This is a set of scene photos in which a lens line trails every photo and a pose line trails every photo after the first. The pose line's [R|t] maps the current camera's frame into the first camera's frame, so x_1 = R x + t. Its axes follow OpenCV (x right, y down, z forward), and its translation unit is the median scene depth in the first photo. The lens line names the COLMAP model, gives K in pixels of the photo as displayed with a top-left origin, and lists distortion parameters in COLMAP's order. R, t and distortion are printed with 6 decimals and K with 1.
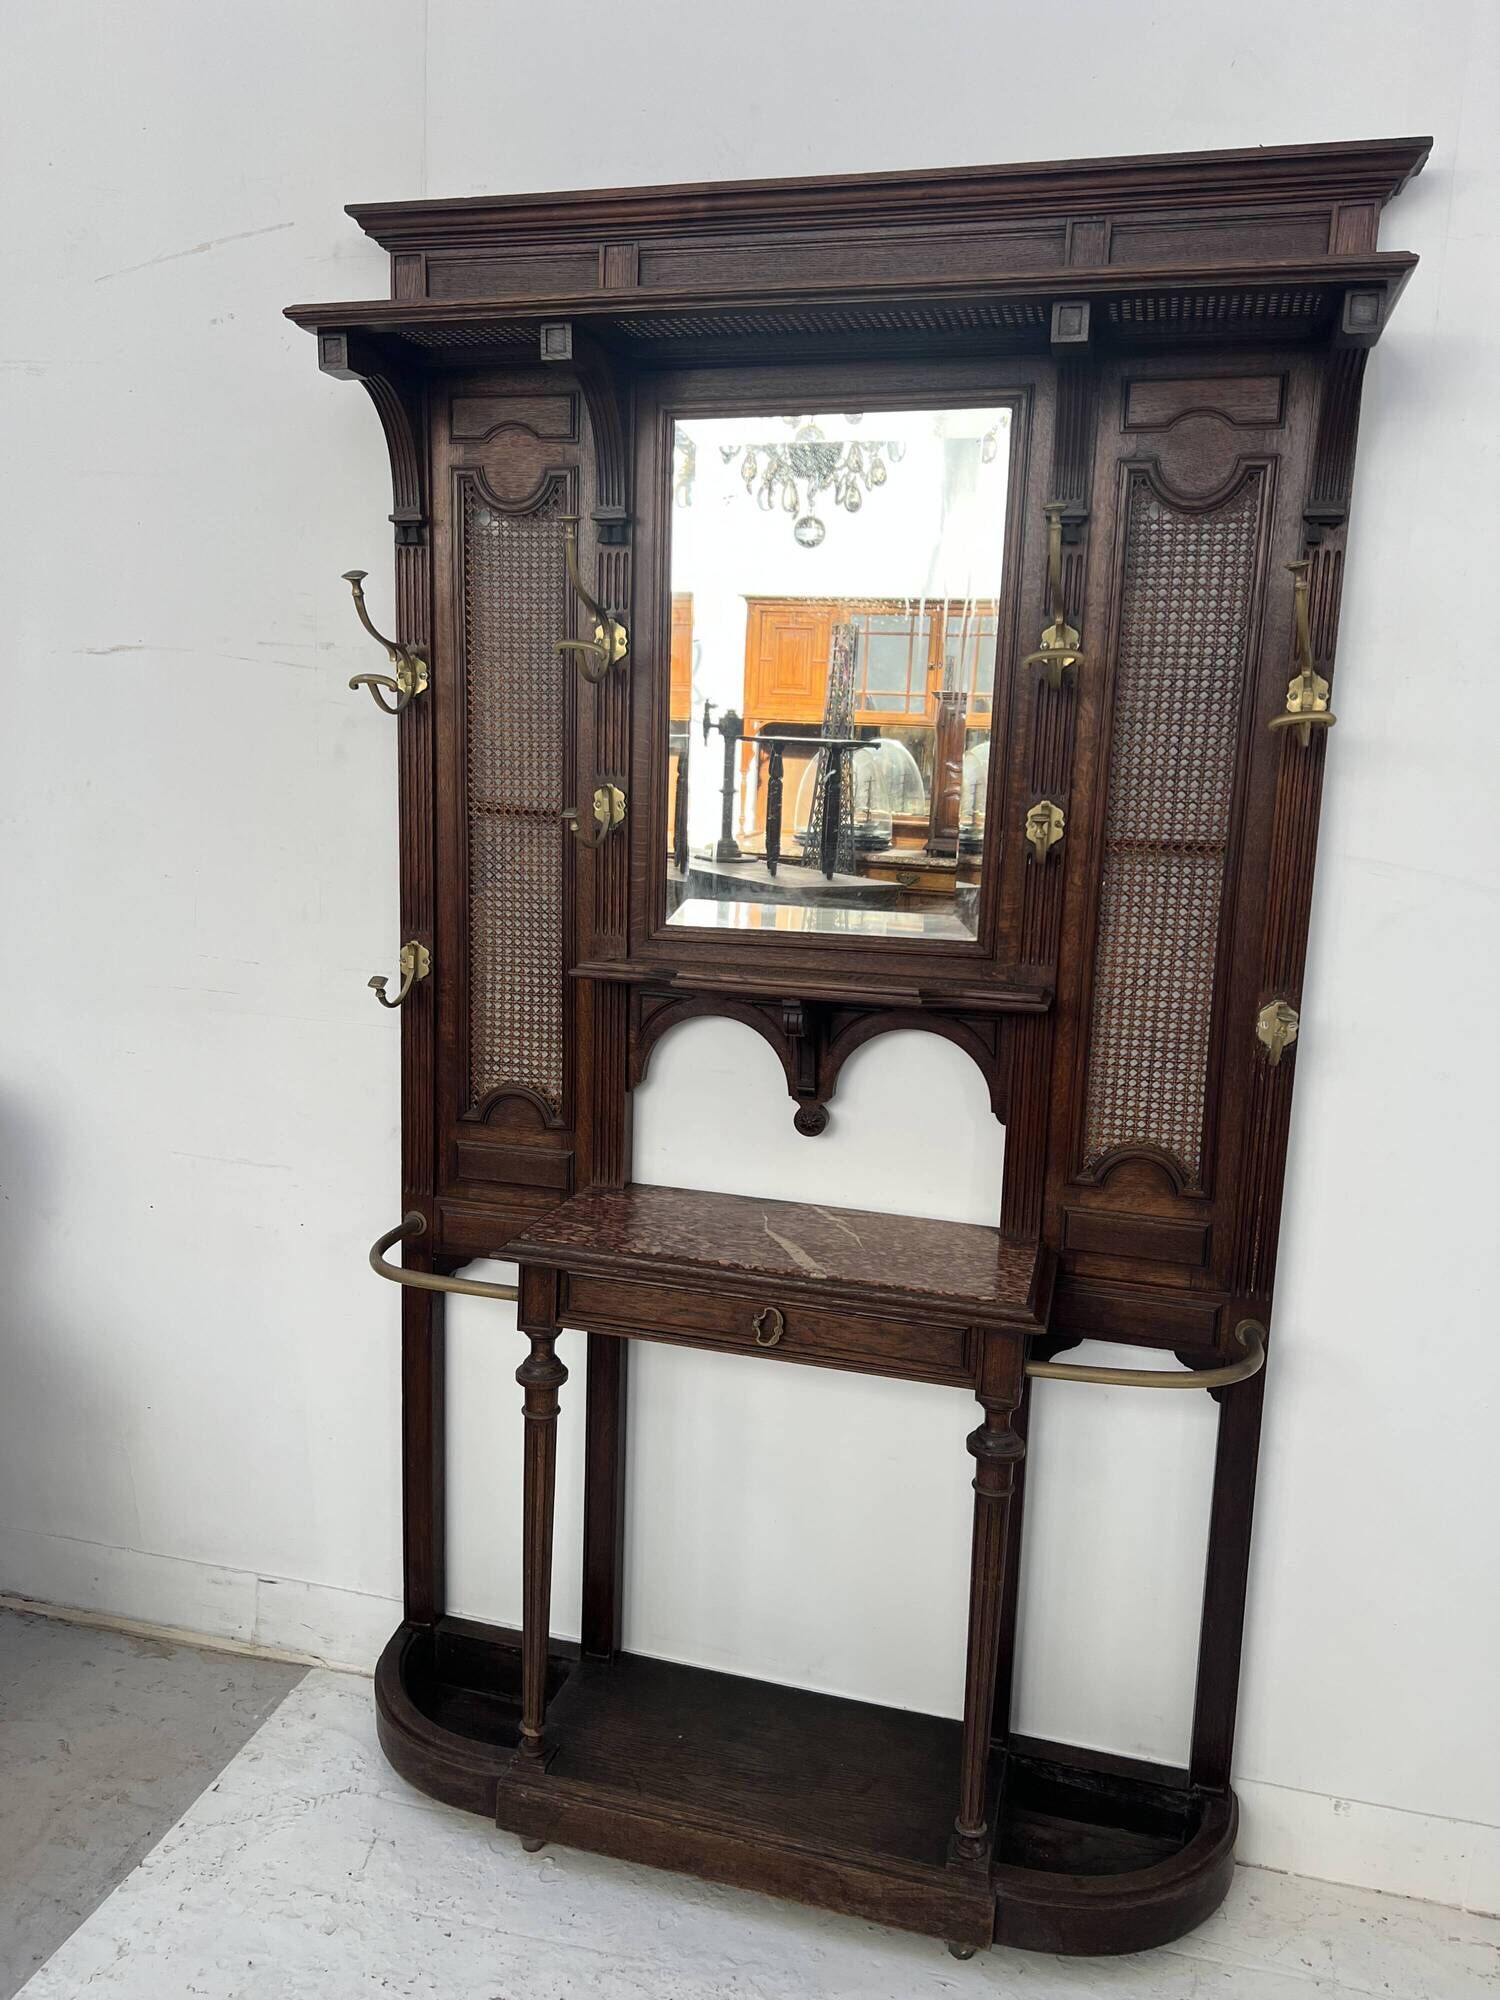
lens RADIAL K [[1499.6, 0, 738.2], [0, 1499.6, 1008.4], [0, 0, 1]] dist [0.056140, -0.060669]
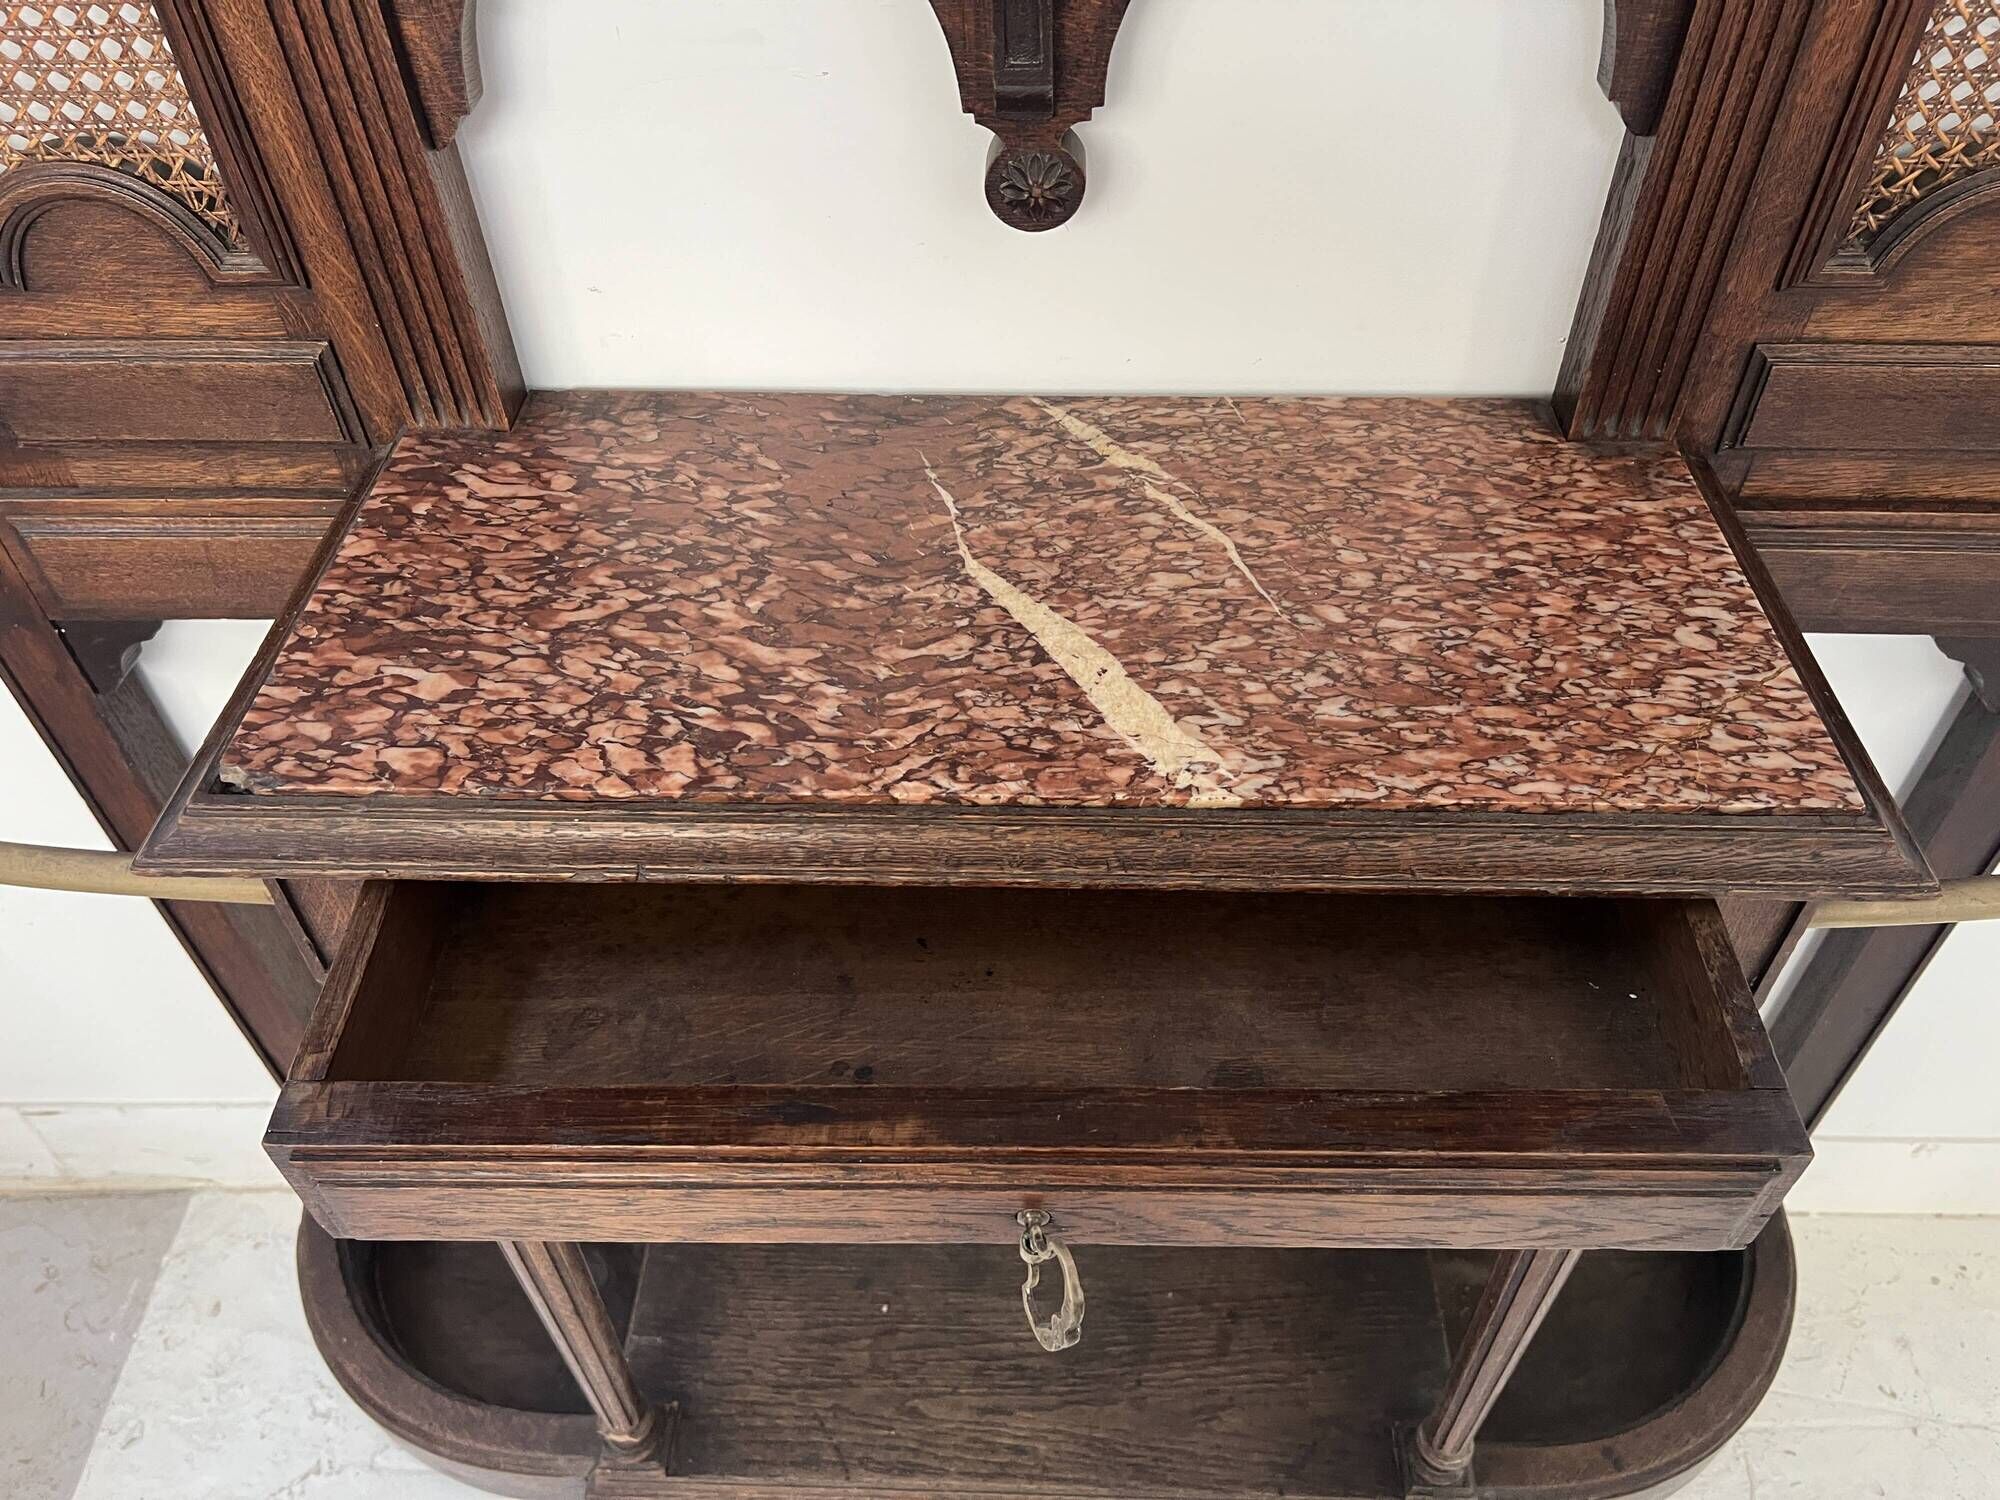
lens RADIAL K [[1515.4, 0, 1017.2], [0, 1515.4, 744.0], [0, 0, 1]] dist [0.047912, -0.057864]
pose [[0.969074, -0.204873, 0.137561, -0.027209], [0.085404, 0.801435, 0.591953, -0.025037], [-0.231521, -0.561898, 0.794147, 0.702888]]
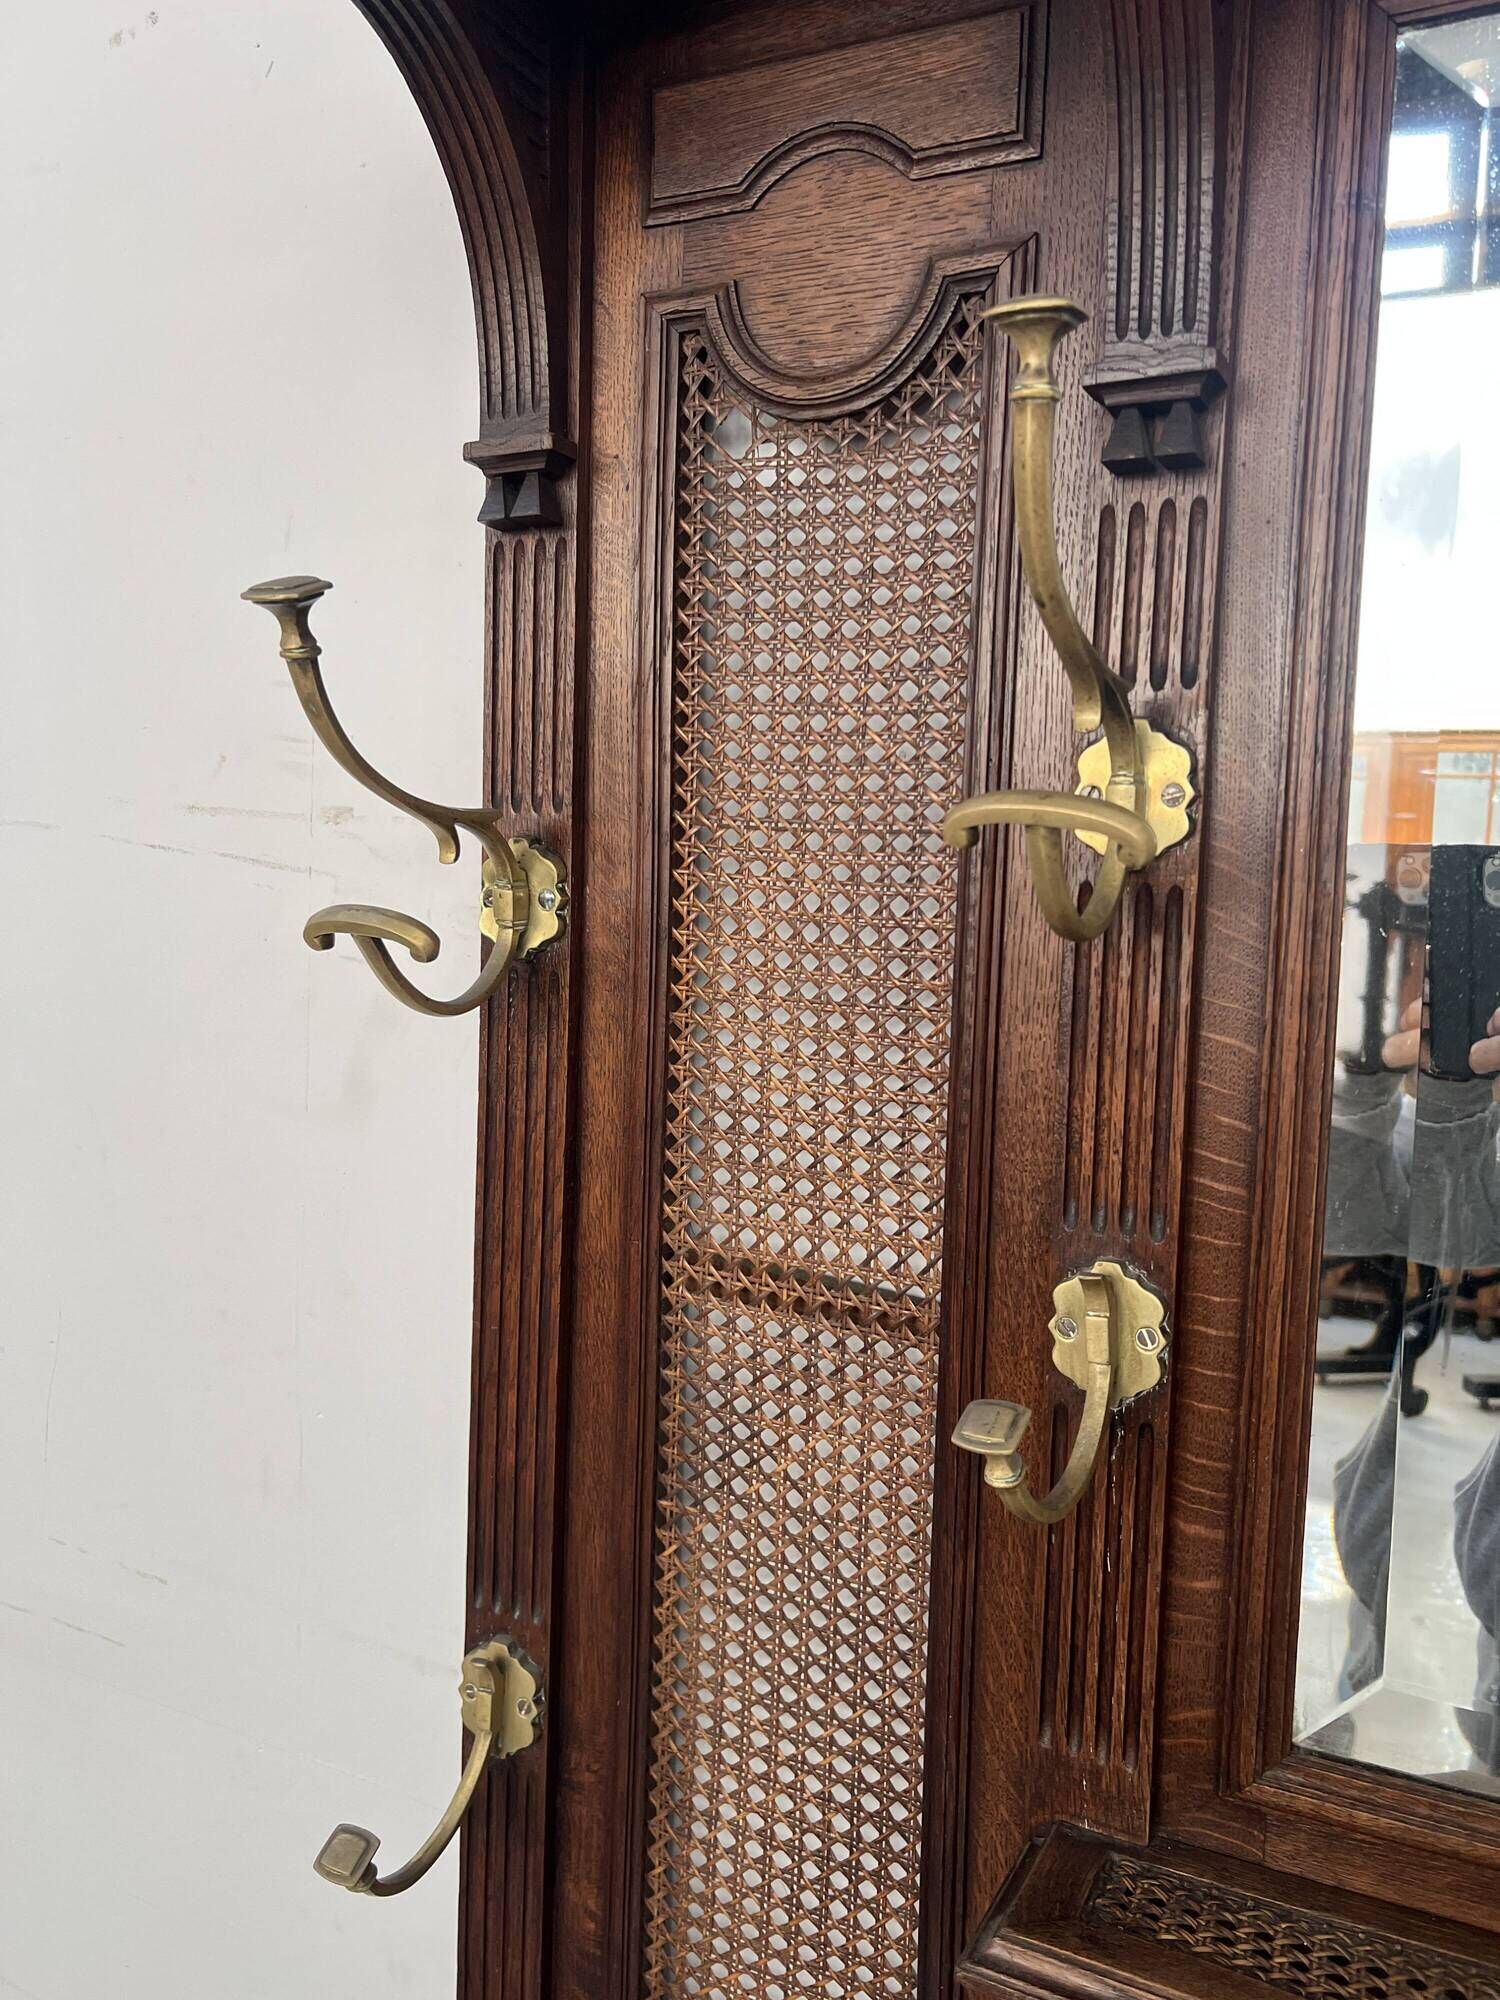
lens RADIAL K [[1515.4, 0, 758.9], [0, 1515.4, 1001.4], [0, 0, 1]] dist [0.047912, -0.057864]
pose [[0.980416, 0.019669, -0.195952, -0.099278], [-0.040225, 0.994024, -0.101479, -0.174856], [0.192785, 0.107374, 0.975349, 0.716337]]
